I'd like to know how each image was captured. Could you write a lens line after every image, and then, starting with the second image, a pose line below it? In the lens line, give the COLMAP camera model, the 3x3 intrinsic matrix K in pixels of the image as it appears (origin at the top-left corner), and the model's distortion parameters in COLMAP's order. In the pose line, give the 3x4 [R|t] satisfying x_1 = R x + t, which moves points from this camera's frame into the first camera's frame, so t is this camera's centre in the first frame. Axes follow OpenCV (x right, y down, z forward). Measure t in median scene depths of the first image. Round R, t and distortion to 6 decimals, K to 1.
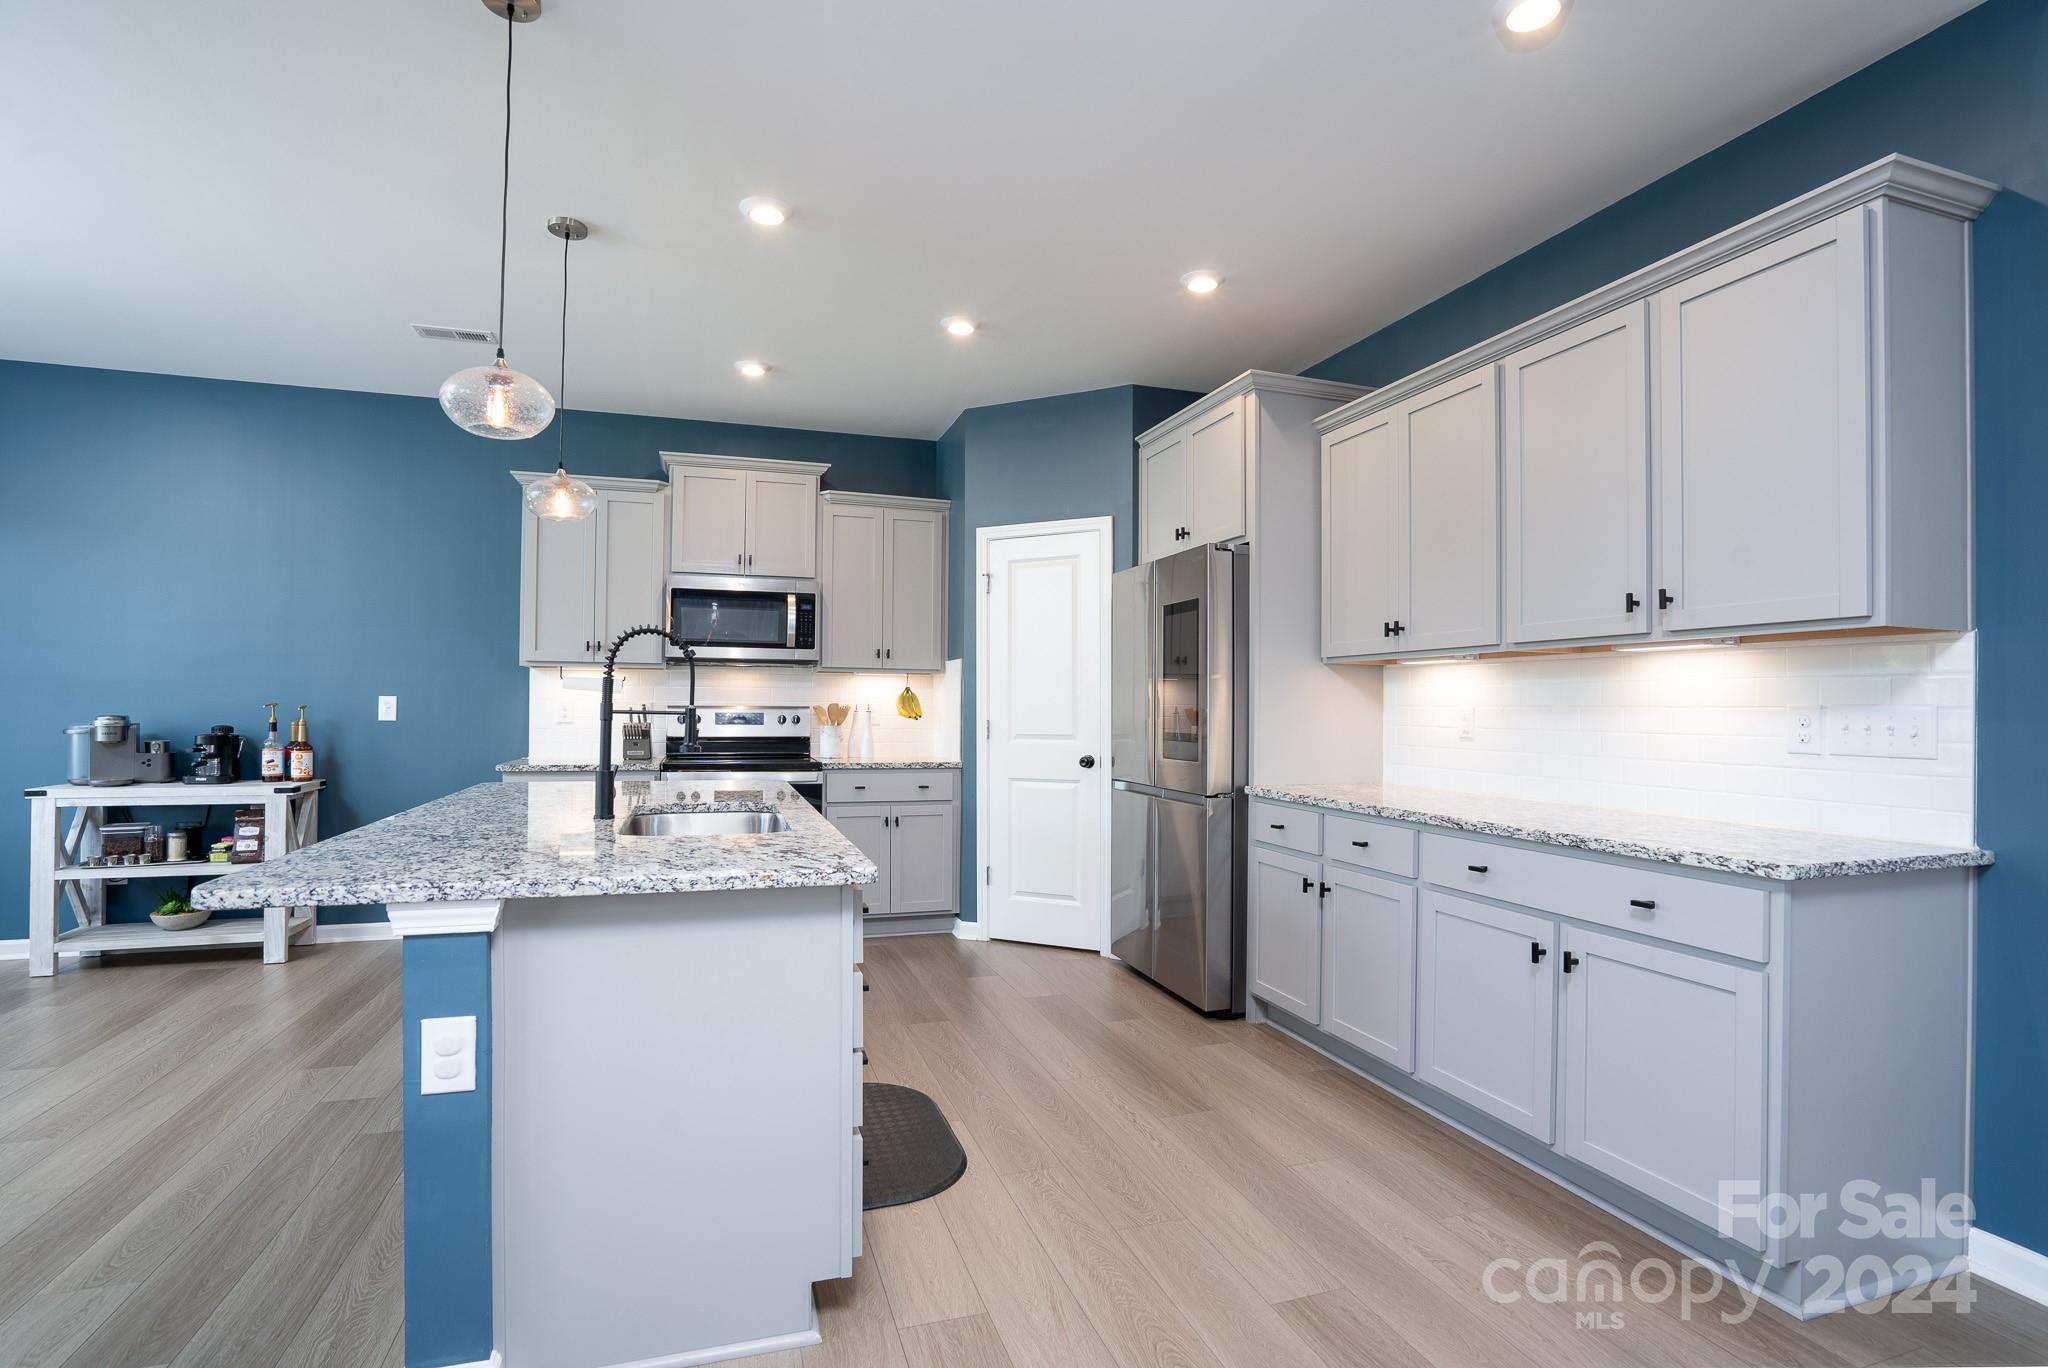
lens RADIAL K [[967.5, 0, 1015.7], [0, 967.5, 700.6], [0, 0, 1]] dist [-0.037417, 0.014817]
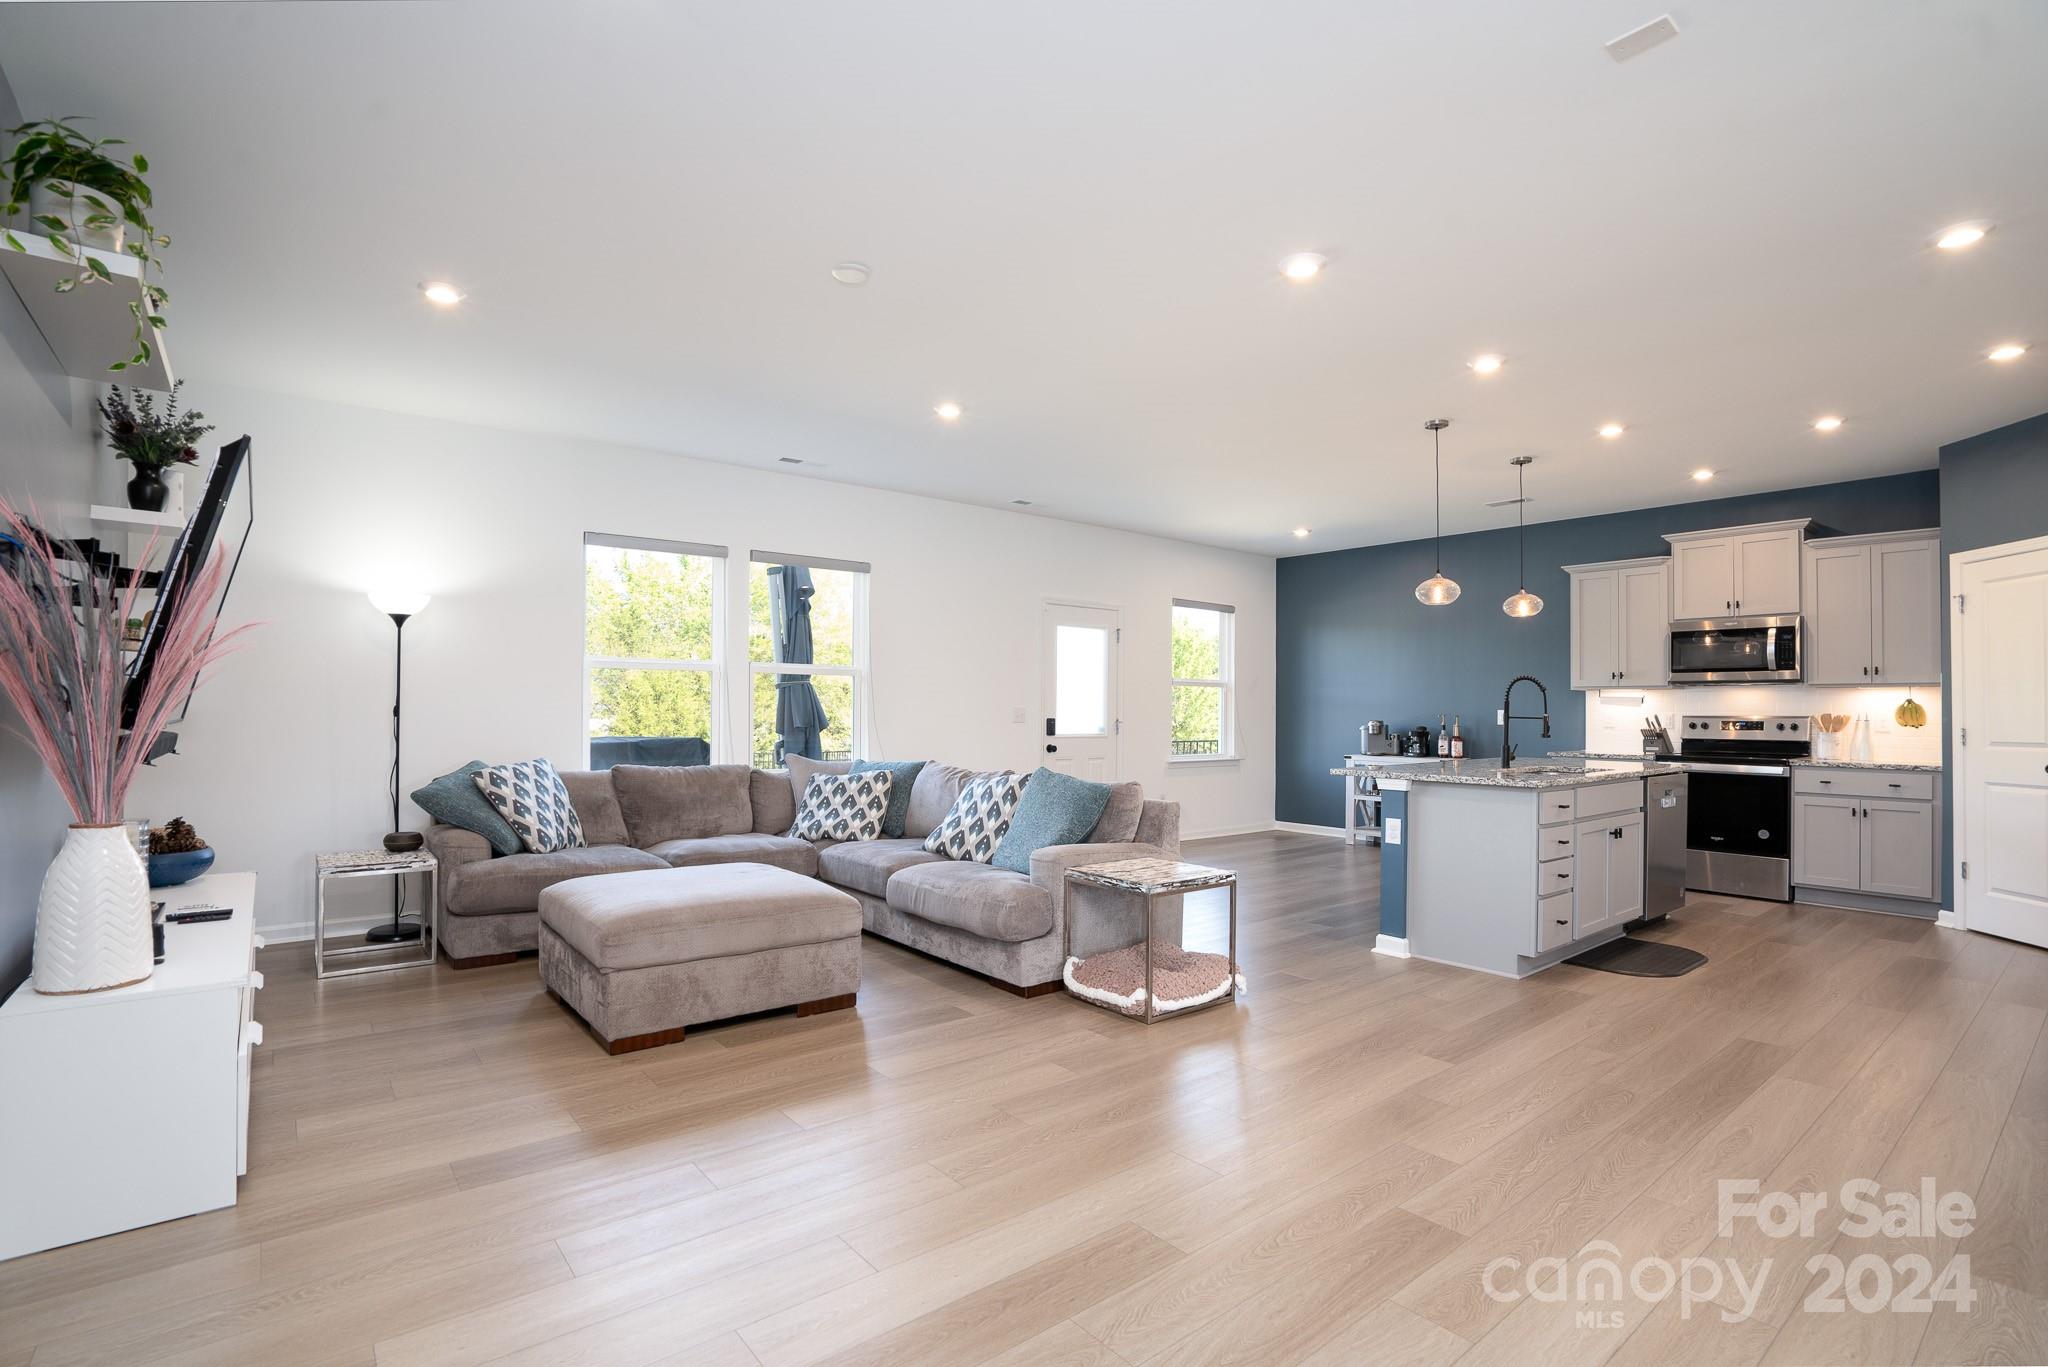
lens RADIAL K [[967.5, 0, 1015.7], [0, 967.5, 700.1], [0, 0, 1]] dist [-0.037417, 0.014817]
pose [[0.358011, -0.015650, -0.933586, 0.657172], [0.001388, 0.999867, -0.016228, 0.004312], [0.933716, 0.004514, 0.357986, -0.430060]]
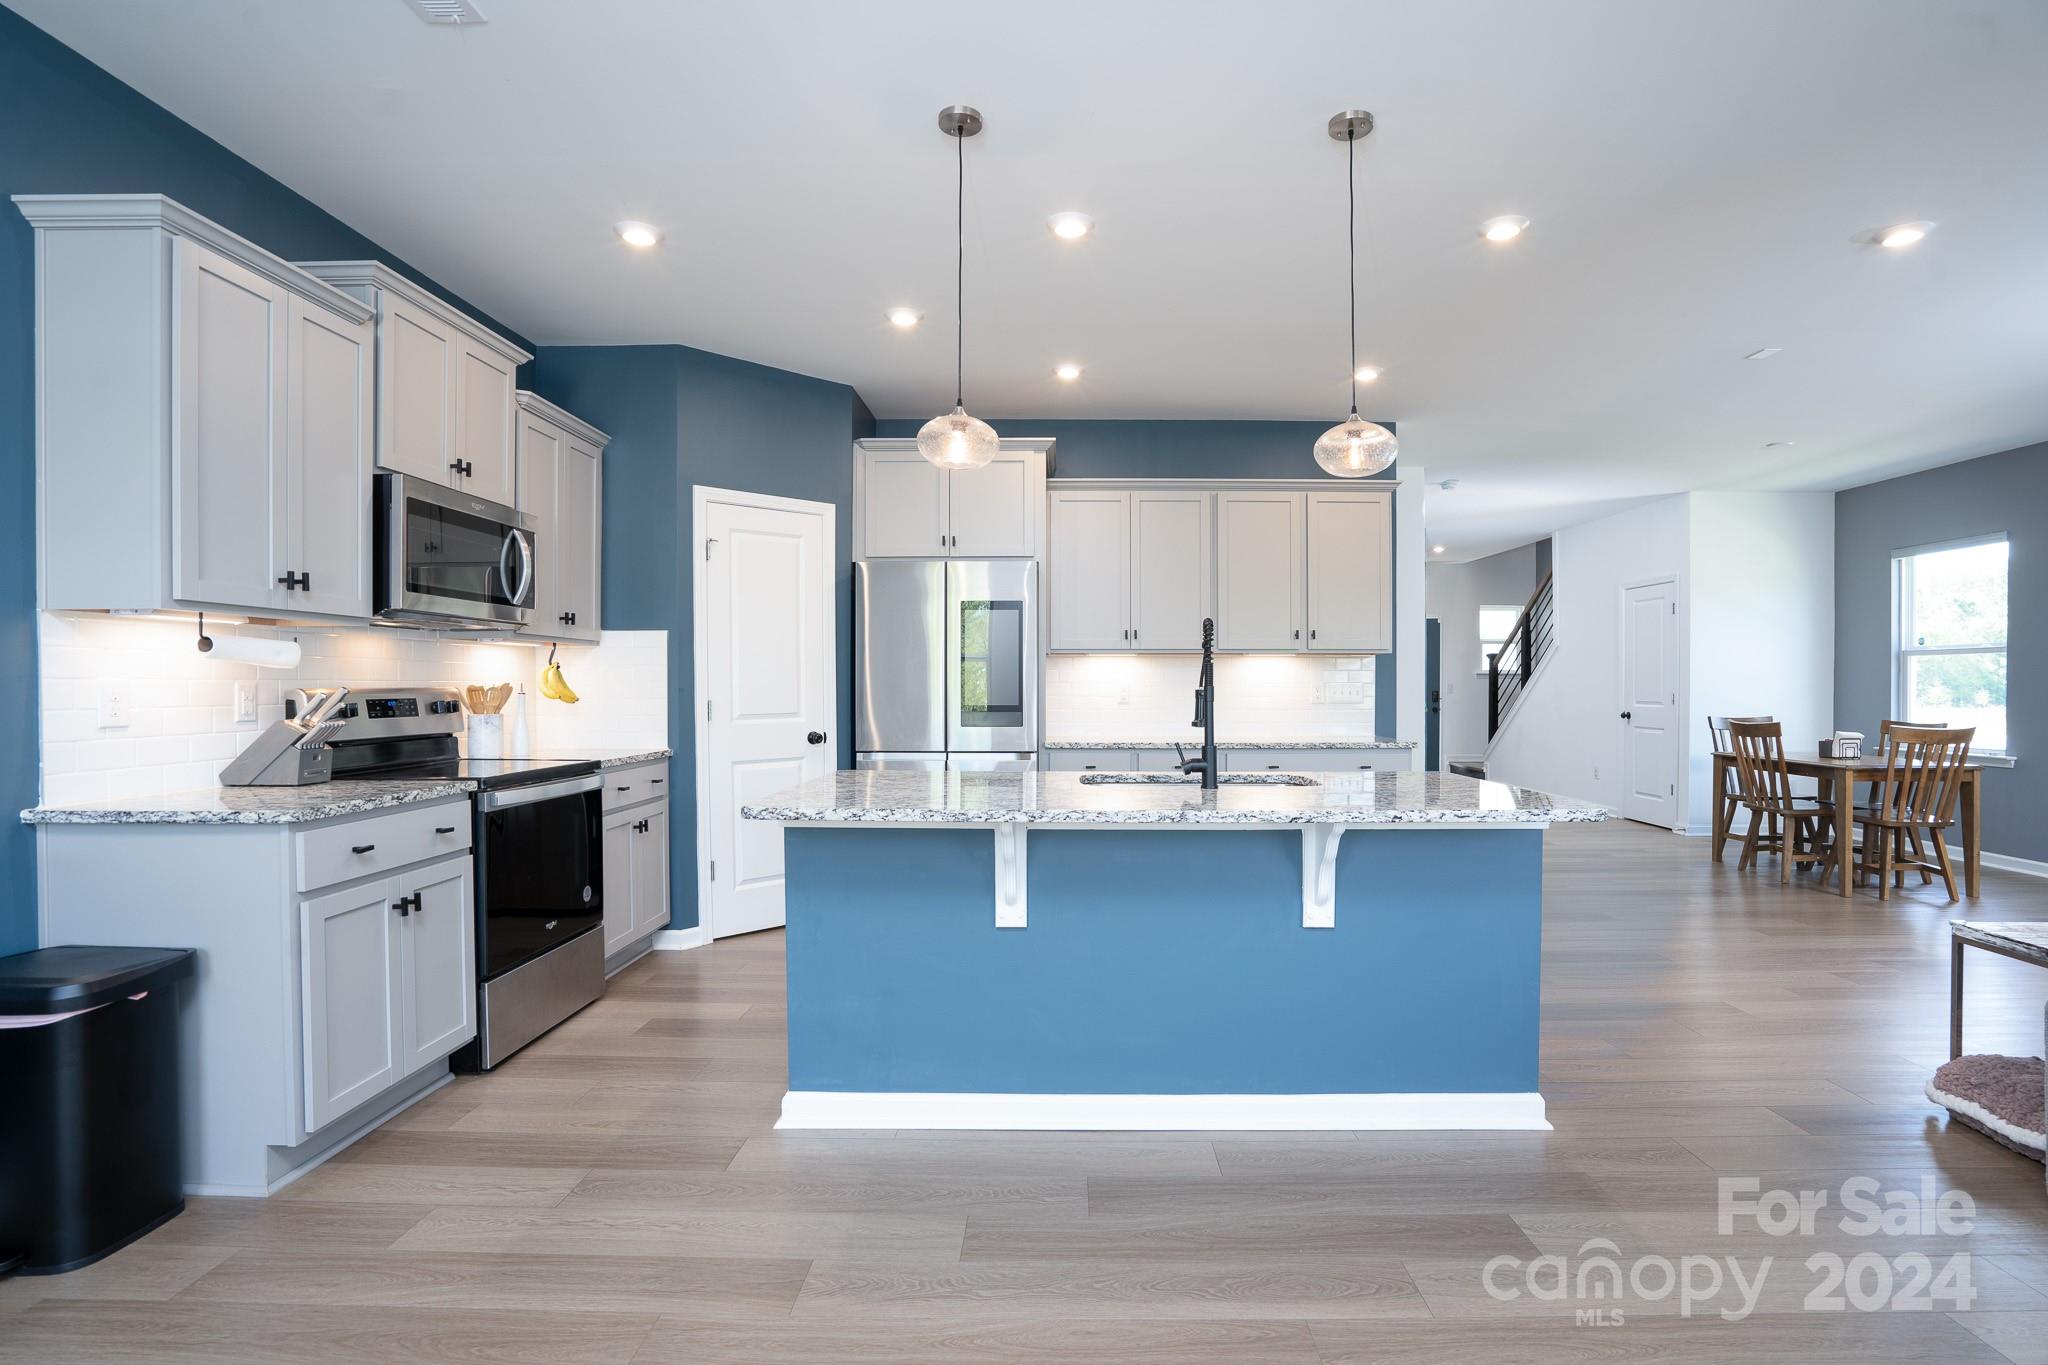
lens RADIAL K [[956.4, 0, 1026.3], [0, 956.4, 701.4], [0, 0, 1]] dist [-0.052200, 0.013893]
pose [[0.330156, -0.024072, 0.943619, -0.866243], [-0.003862, 0.999632, 0.026853, -0.004700], [-0.943919, -0.012510, 0.329941, 0.476576]]
